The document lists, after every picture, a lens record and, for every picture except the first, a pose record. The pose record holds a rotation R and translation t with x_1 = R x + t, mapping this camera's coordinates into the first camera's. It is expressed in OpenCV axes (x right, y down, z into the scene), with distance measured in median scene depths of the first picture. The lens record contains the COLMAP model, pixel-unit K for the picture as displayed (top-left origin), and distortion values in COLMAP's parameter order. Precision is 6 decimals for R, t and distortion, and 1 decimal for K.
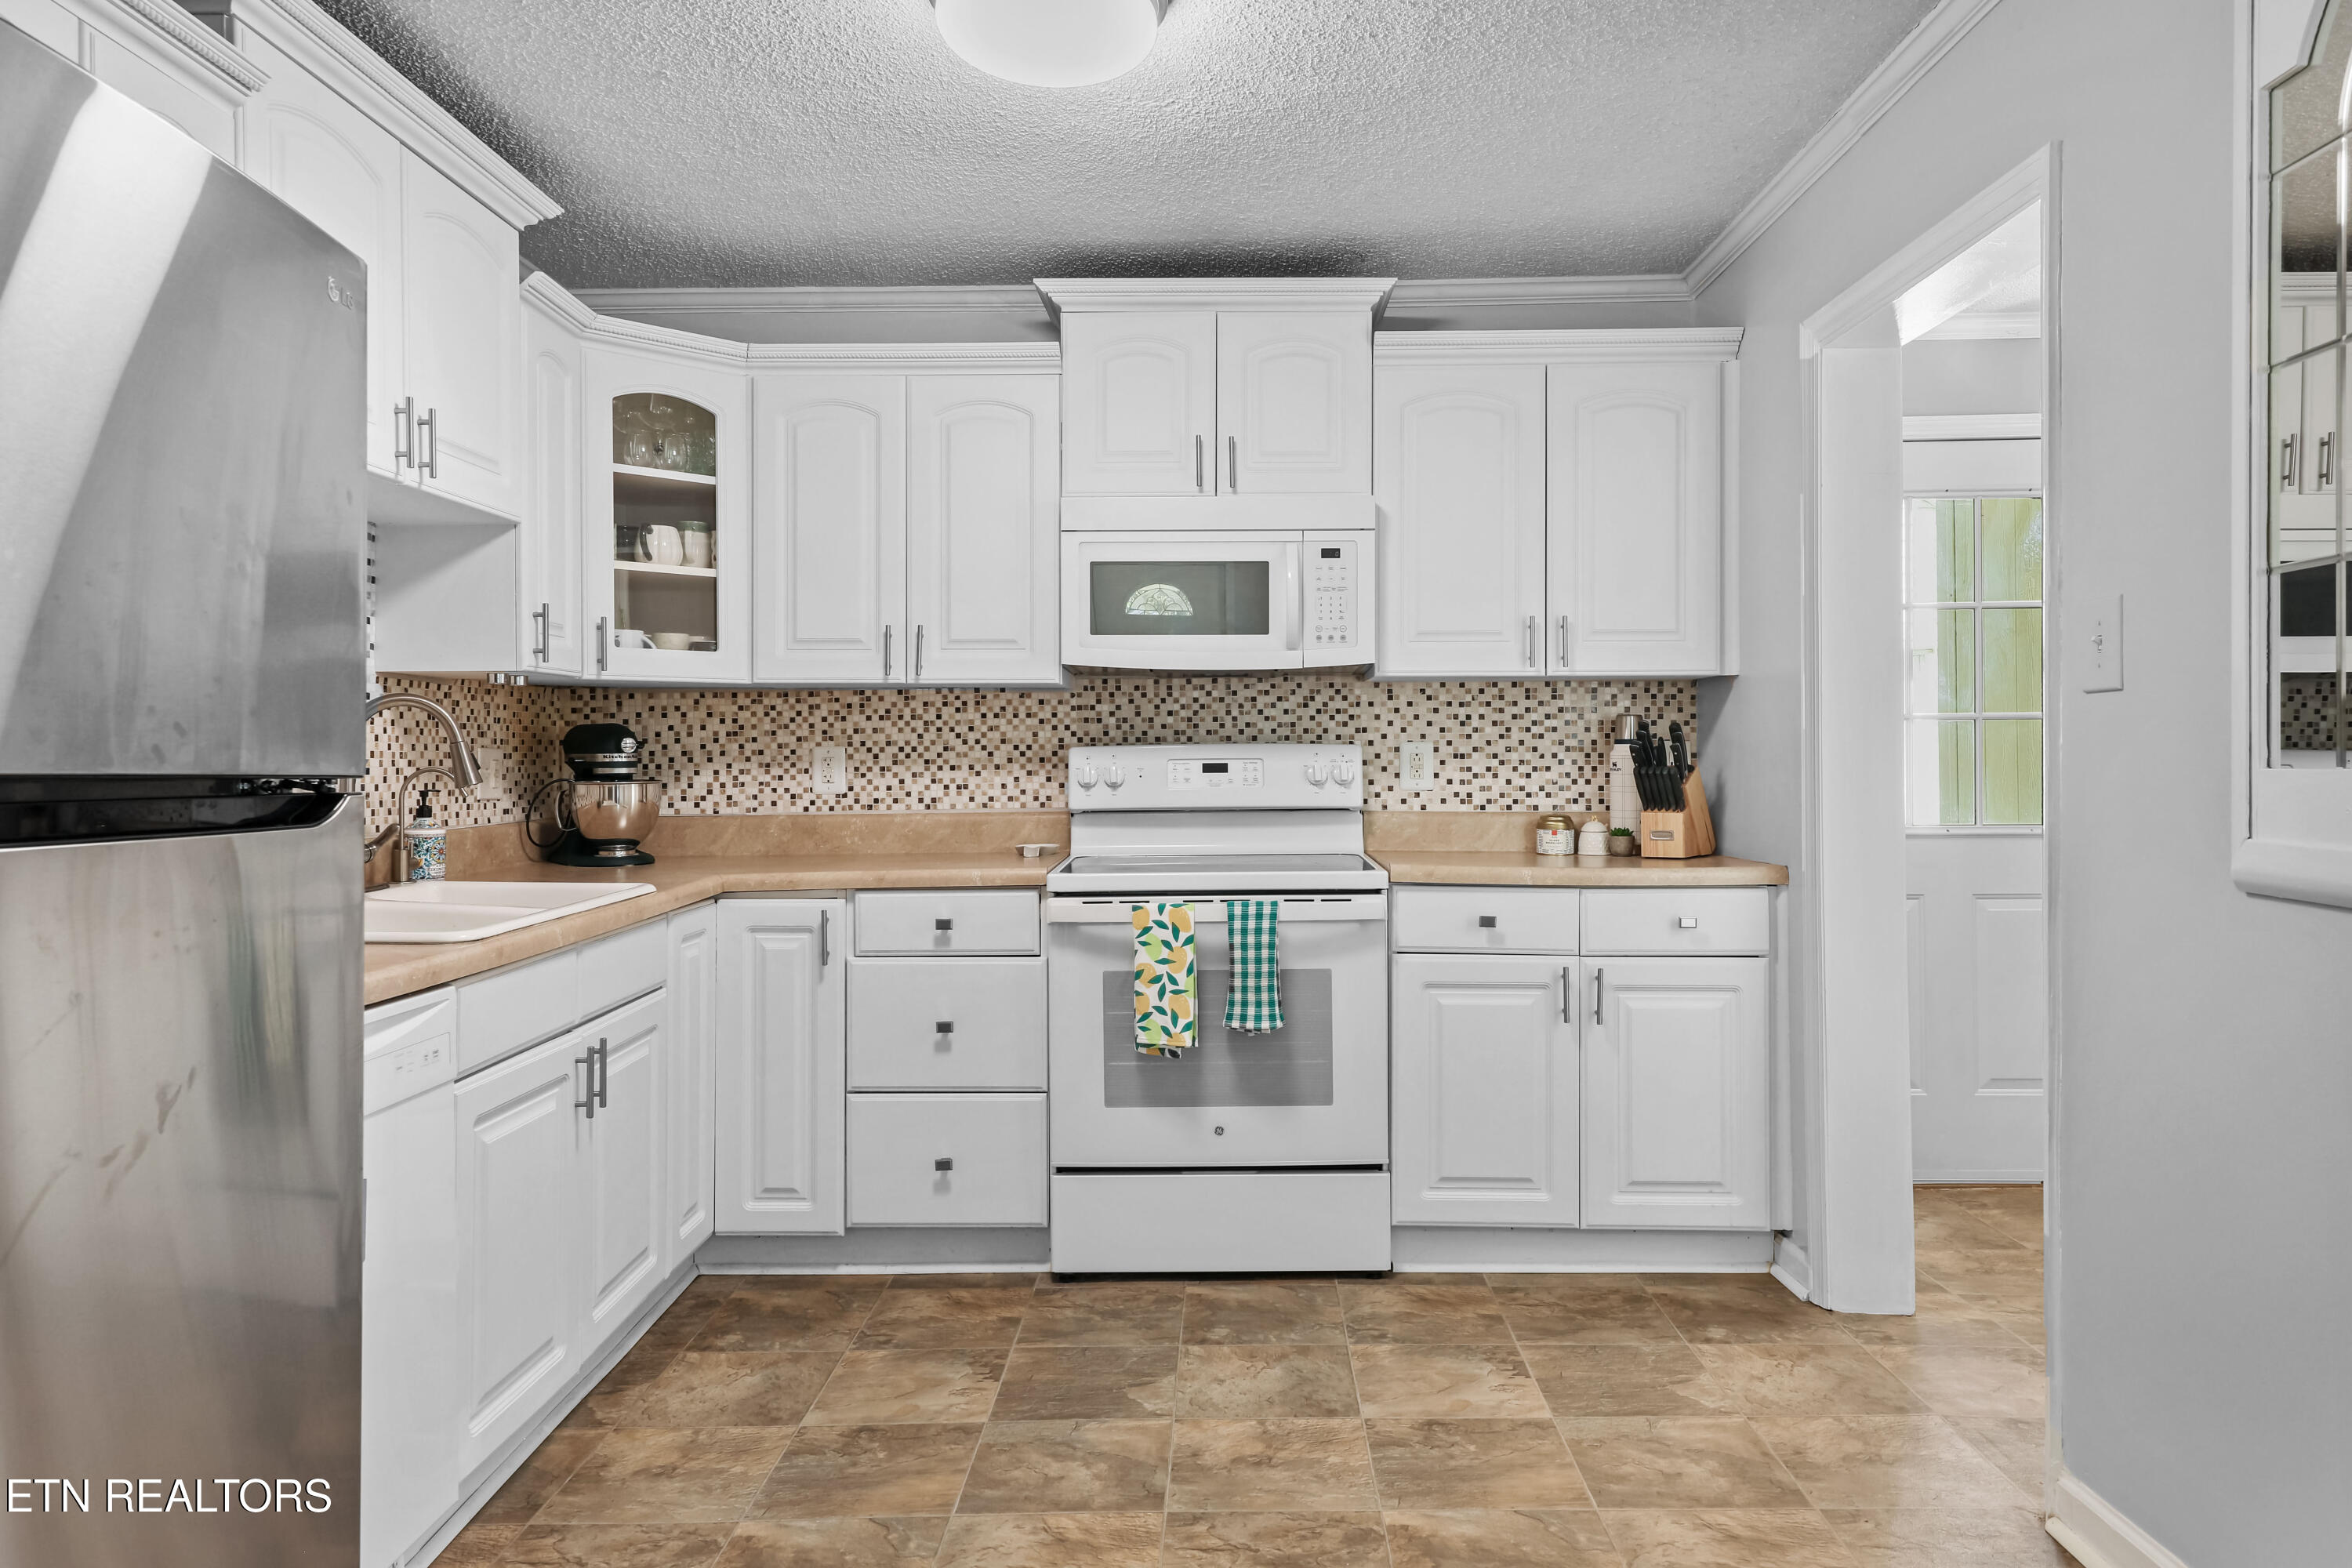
lens RADIAL K [[1558.6, 0, 1186.8], [0, 1558.6, 762.9], [0, 0, 1]] dist [0.023982, 0.001474]
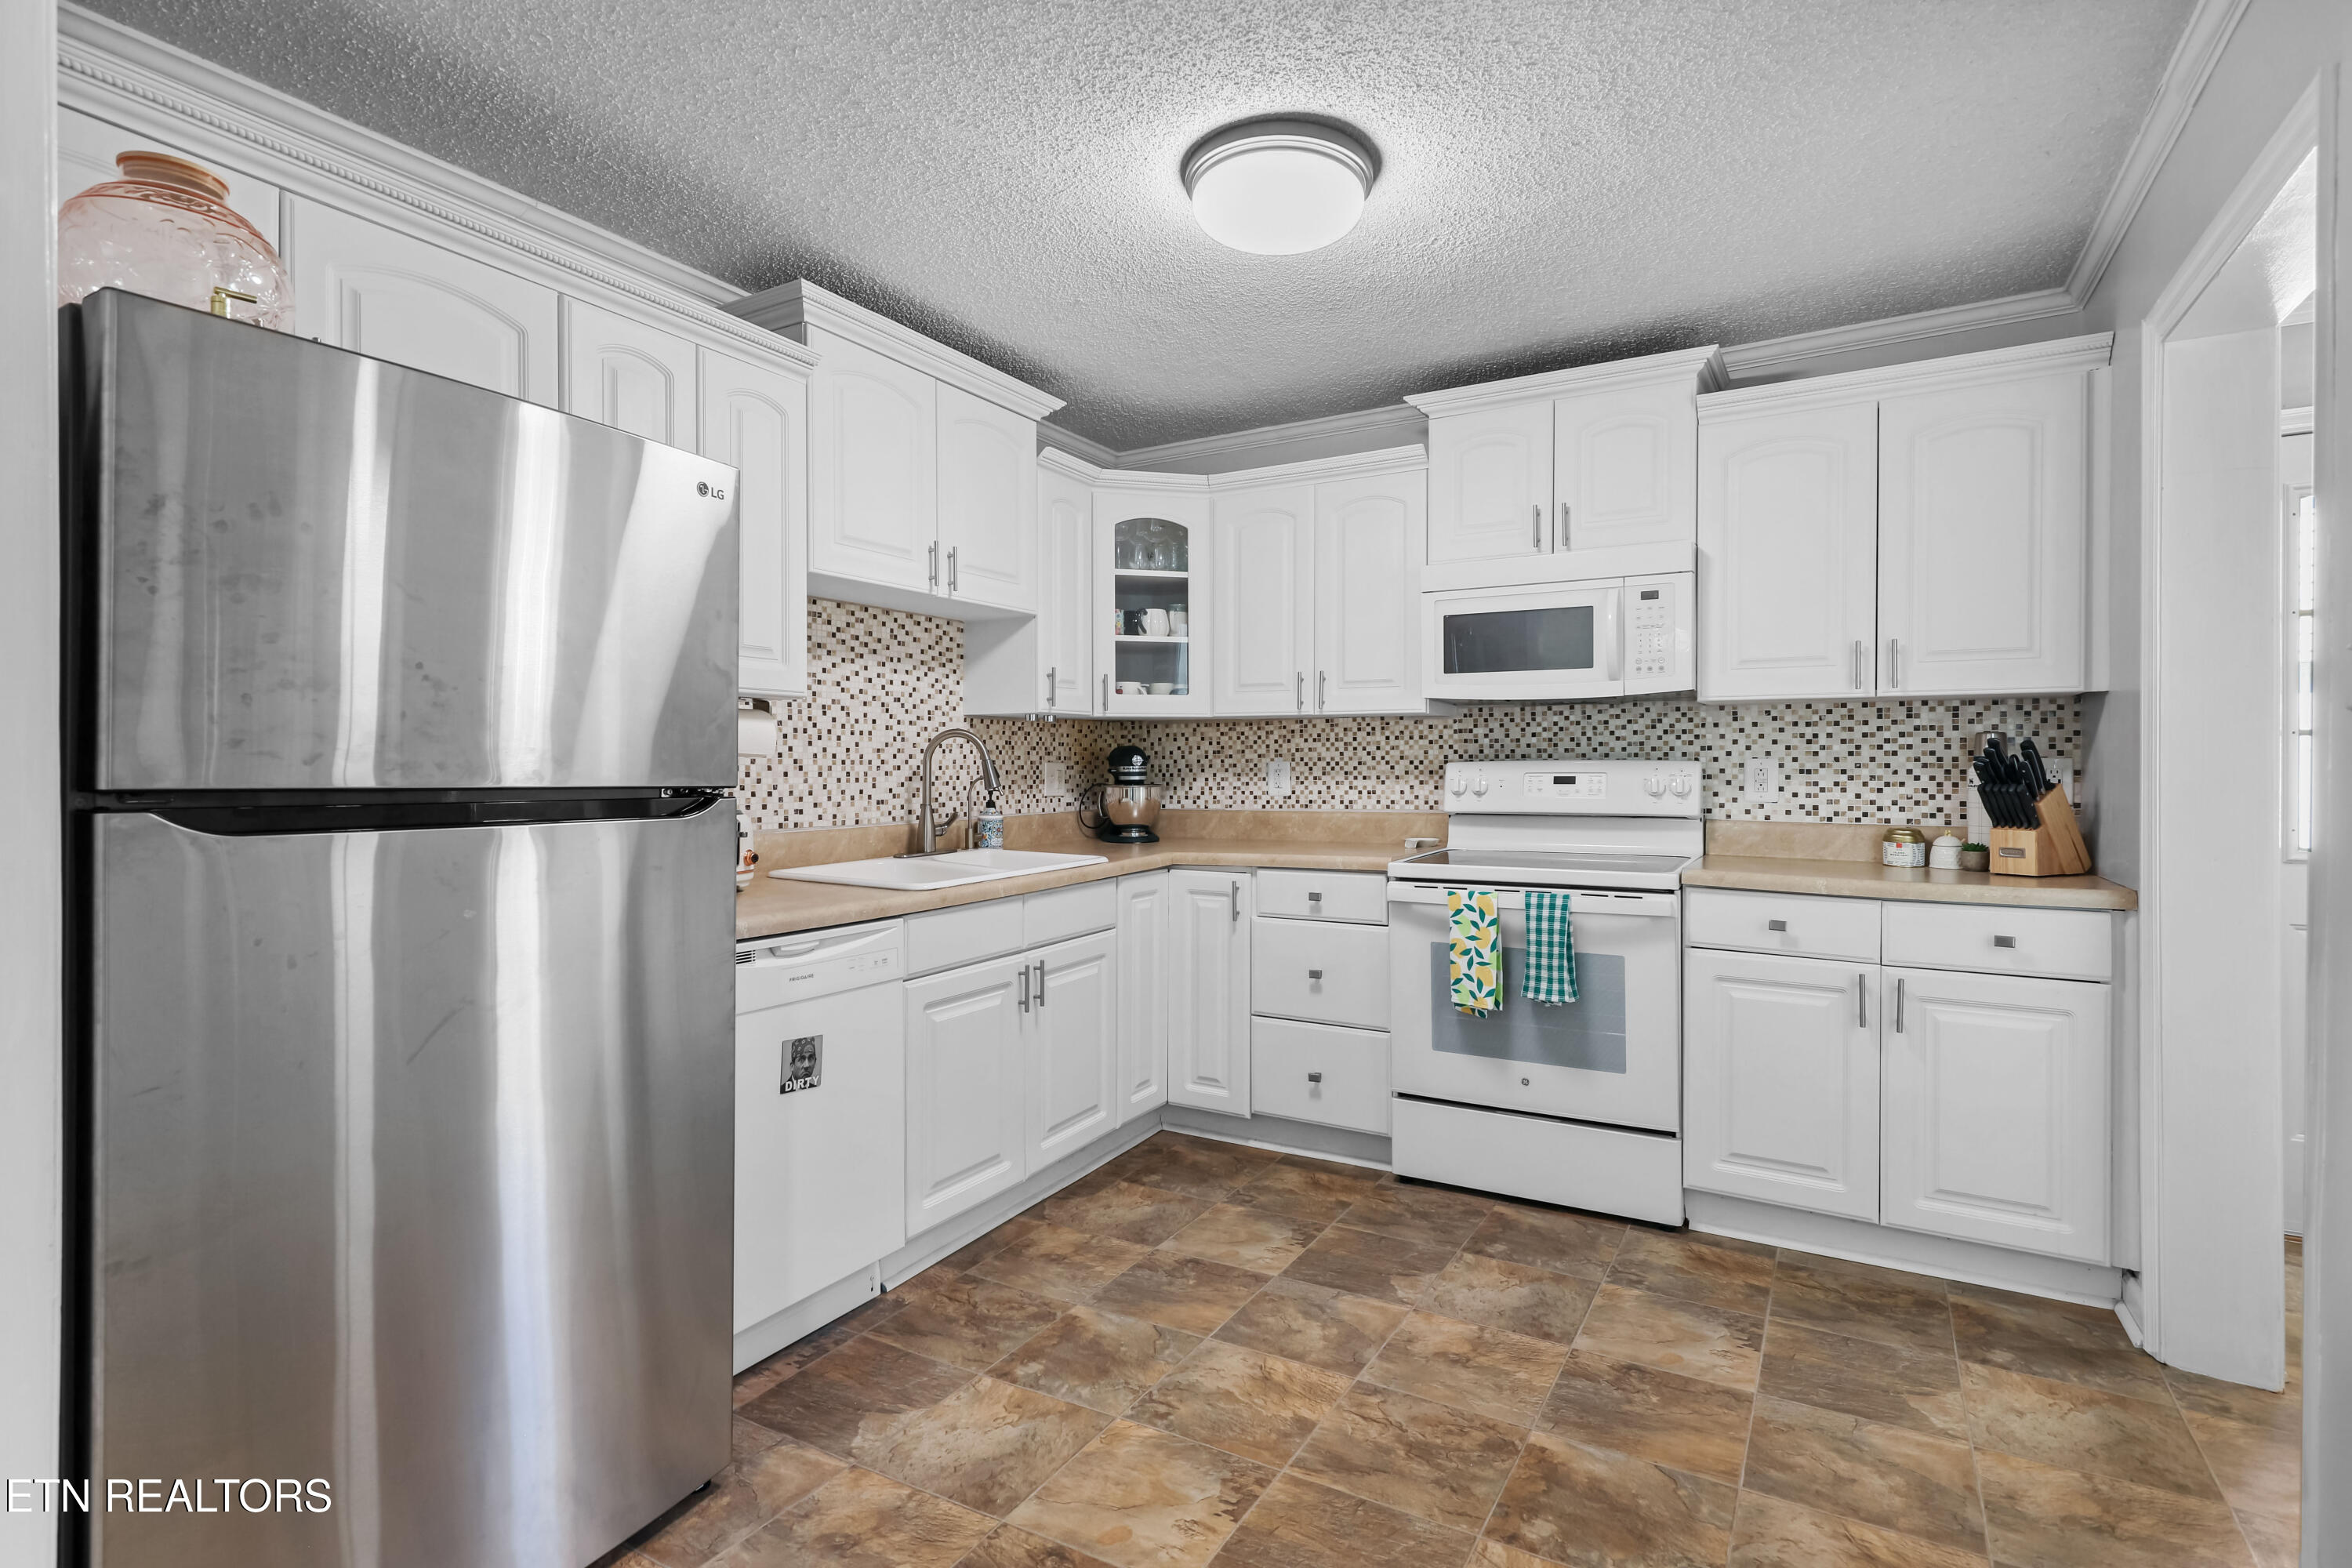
lens RADIAL K [[1142.8, 0, 1161.1], [0, 1142.8, 774.8], [0, 0, 1]] dist [0.017450, -0.001107]
pose [[0.869284, 0.008201, -0.494245, 0.182886], [-0.004972, 0.999957, 0.007848, -0.006270], [0.494288, -0.004365, 0.869287, 0.078841]]
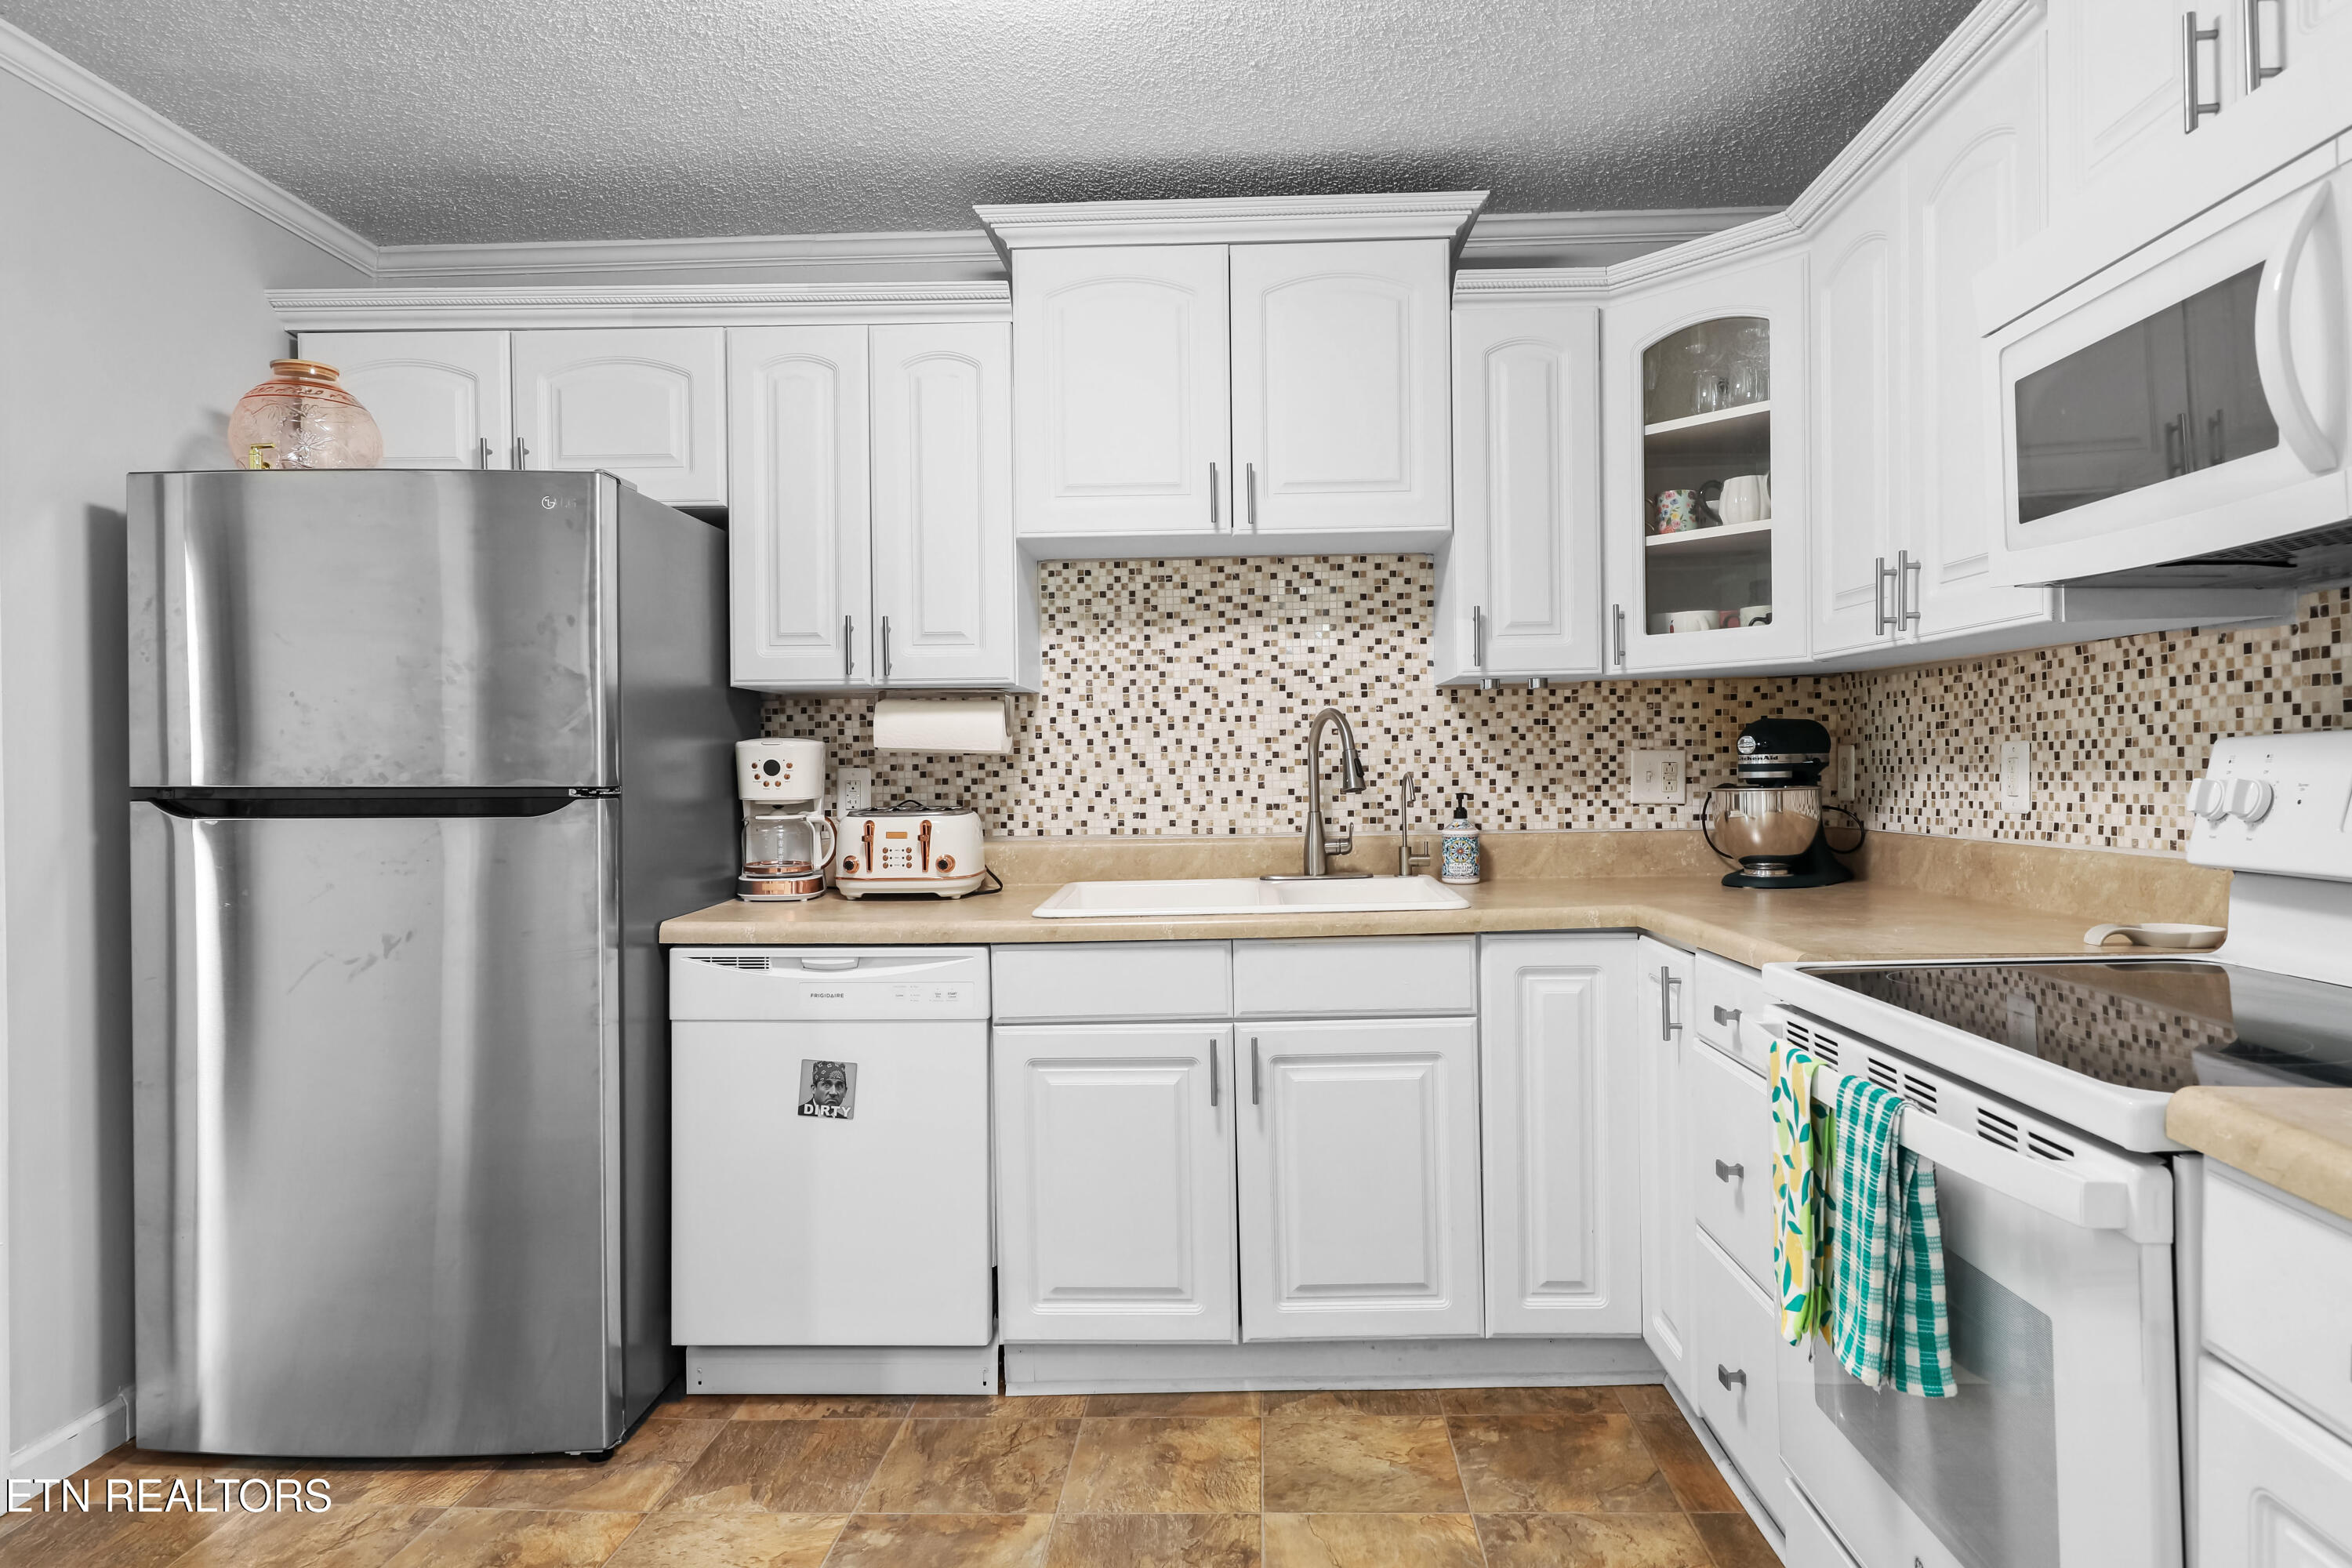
lens RADIAL K [[1372.0, 0, 1176.0], [0, 1372.0, 784.0], [0, 0, 1]] dist [0.018585, -0.000244]
pose [[-0.021283, 0.019641, -0.999581, 0.374848], [0.009229, 0.999768, 0.019448, -0.007187], [0.999731, -0.008811, -0.021460, 0.680085]]
